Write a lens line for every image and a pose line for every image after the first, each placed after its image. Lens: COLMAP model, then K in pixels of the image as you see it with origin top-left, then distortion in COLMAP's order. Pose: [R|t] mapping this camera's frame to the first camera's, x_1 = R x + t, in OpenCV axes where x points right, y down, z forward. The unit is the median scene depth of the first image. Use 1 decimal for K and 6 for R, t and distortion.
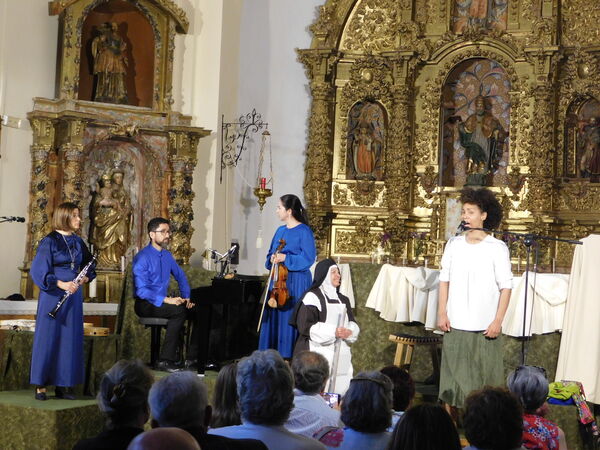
lens RADIAL K [[1182.4, 0, 302.8], [0, 1182.4, 225.7], [0, 0, 1]] dist [0.050083, -0.214811]
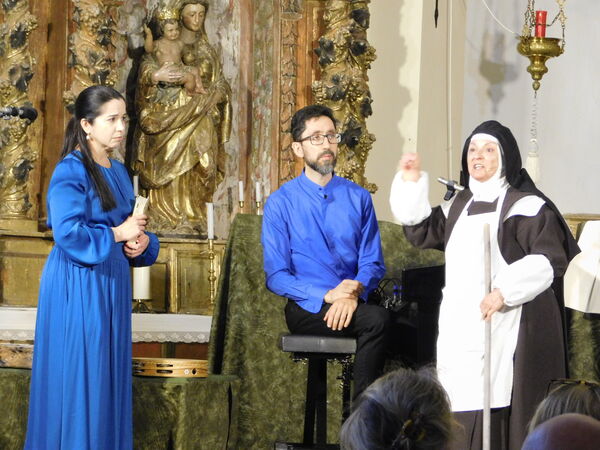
lens RADIAL K [[3262.2, 0, 299.4], [0, 3262.2, 225.3], [0, 0, 1]] dist [0.930942, -41.113345]
pose [[0.996274, -0.005479, -0.086072, -0.018986], [0.007783, 0.999620, 0.026449, 0.003167], [0.085895, -0.027020, 0.995938, -0.140970]]
